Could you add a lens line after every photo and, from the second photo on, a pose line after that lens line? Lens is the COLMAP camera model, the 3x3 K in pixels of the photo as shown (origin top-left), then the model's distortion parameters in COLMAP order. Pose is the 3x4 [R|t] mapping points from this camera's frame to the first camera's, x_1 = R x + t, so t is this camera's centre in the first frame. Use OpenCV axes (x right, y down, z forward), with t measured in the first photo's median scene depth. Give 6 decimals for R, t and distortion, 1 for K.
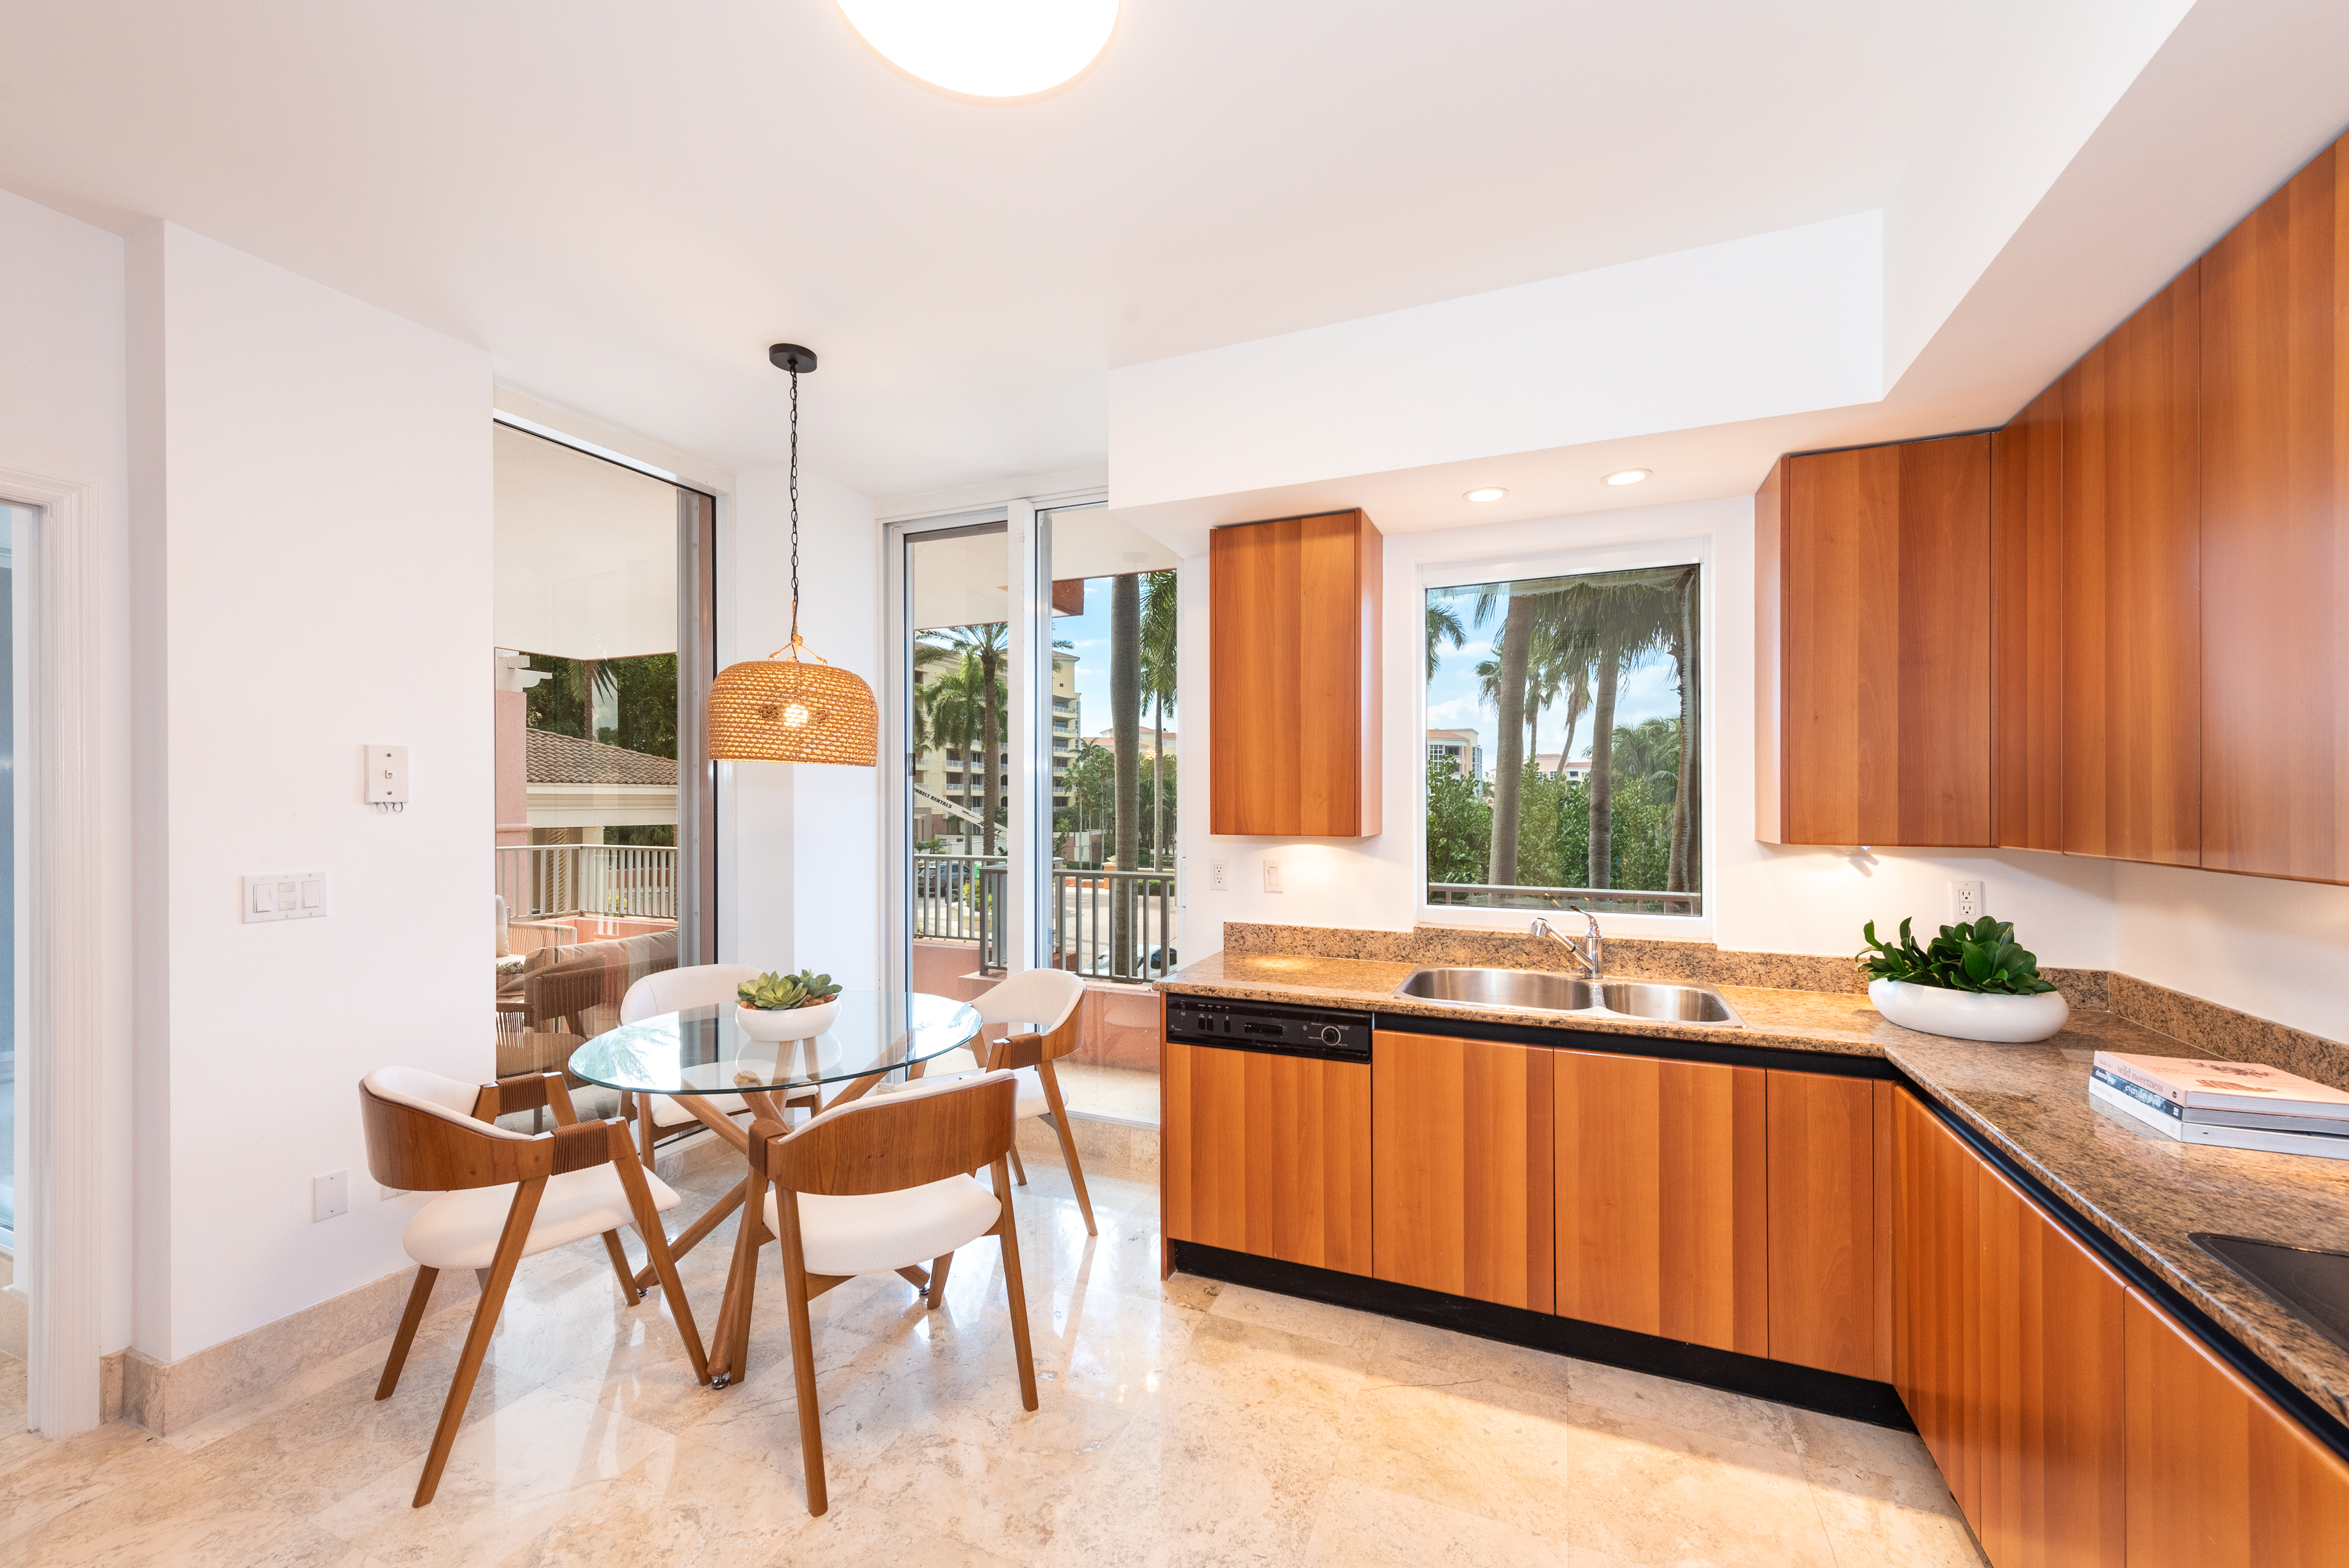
lens RADIAL K [[918.3, 0, 1167.4], [0, 918.3, 800.7], [0, 0, 1]] dist [-0.000774, -0.000602]
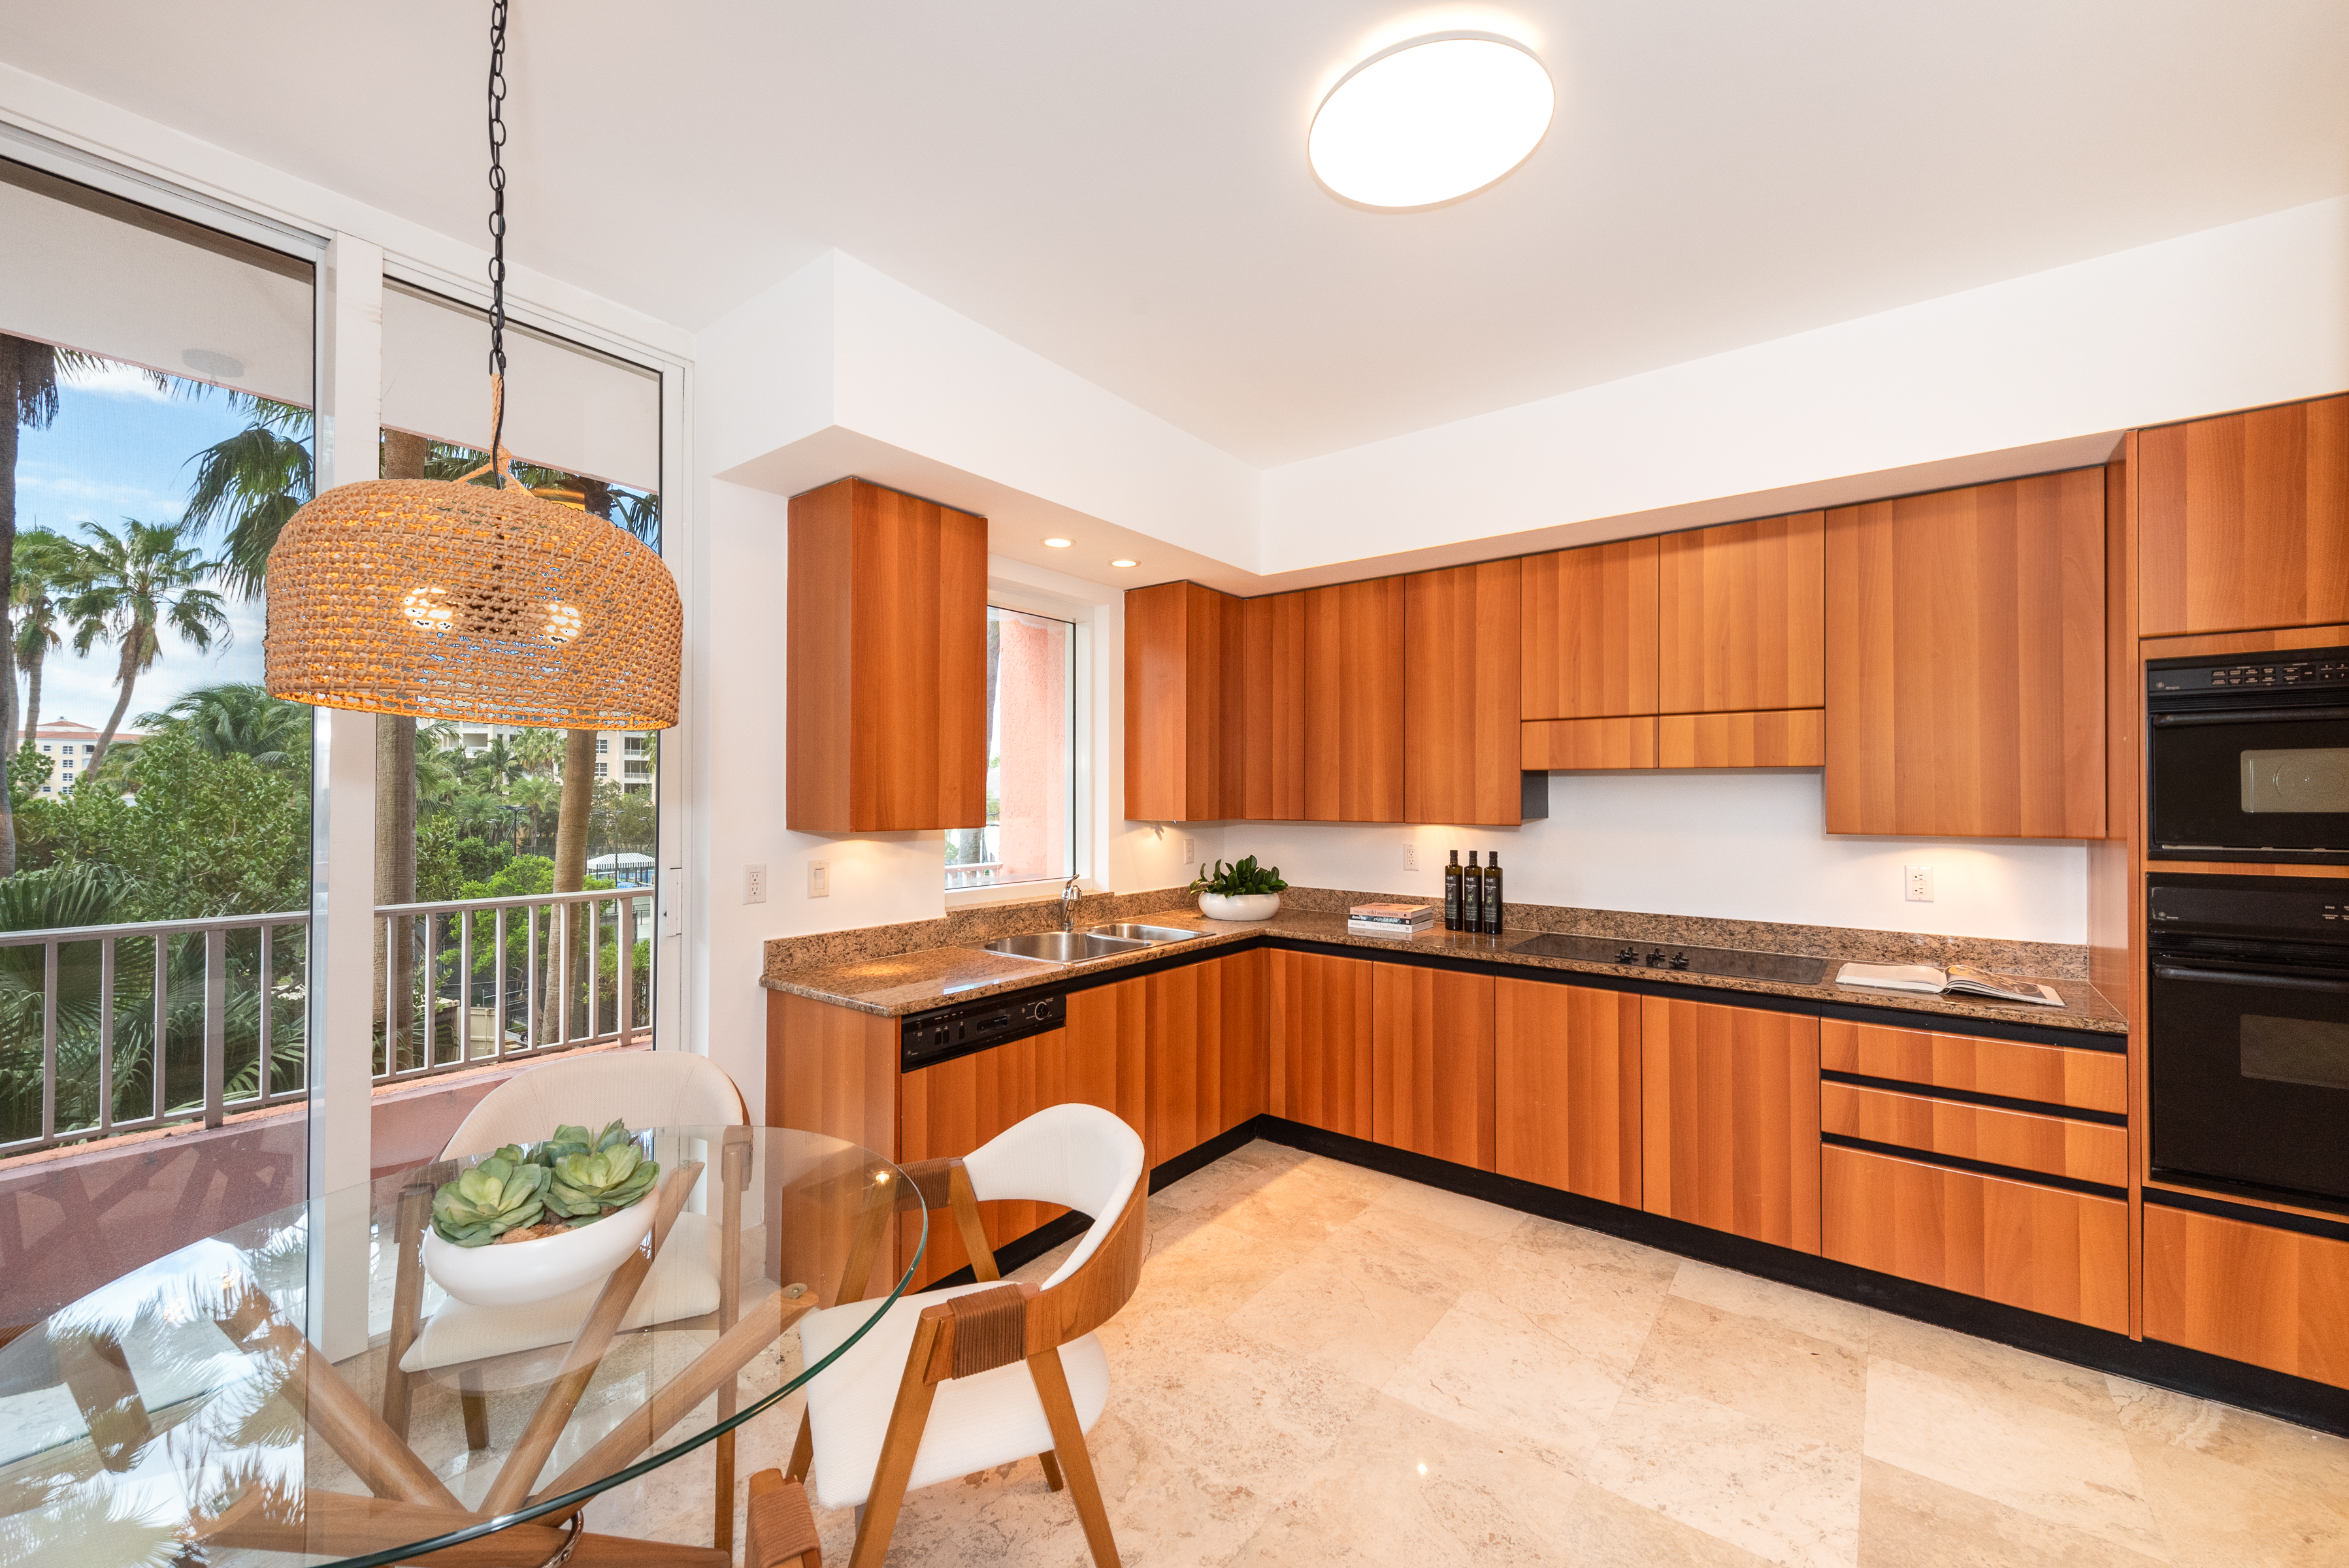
lens RADIAL K [[918.3, 0, 1176.7], [0, 918.3, 786.8], [0, 0, 1]] dist [-0.000774, -0.000602]
pose [[0.251176, 0.005464, 0.967926, -0.736459], [-0.003958, 0.999982, -0.004618, -0.003553], [-0.967933, -0.002671, 0.251193, 0.506765]]
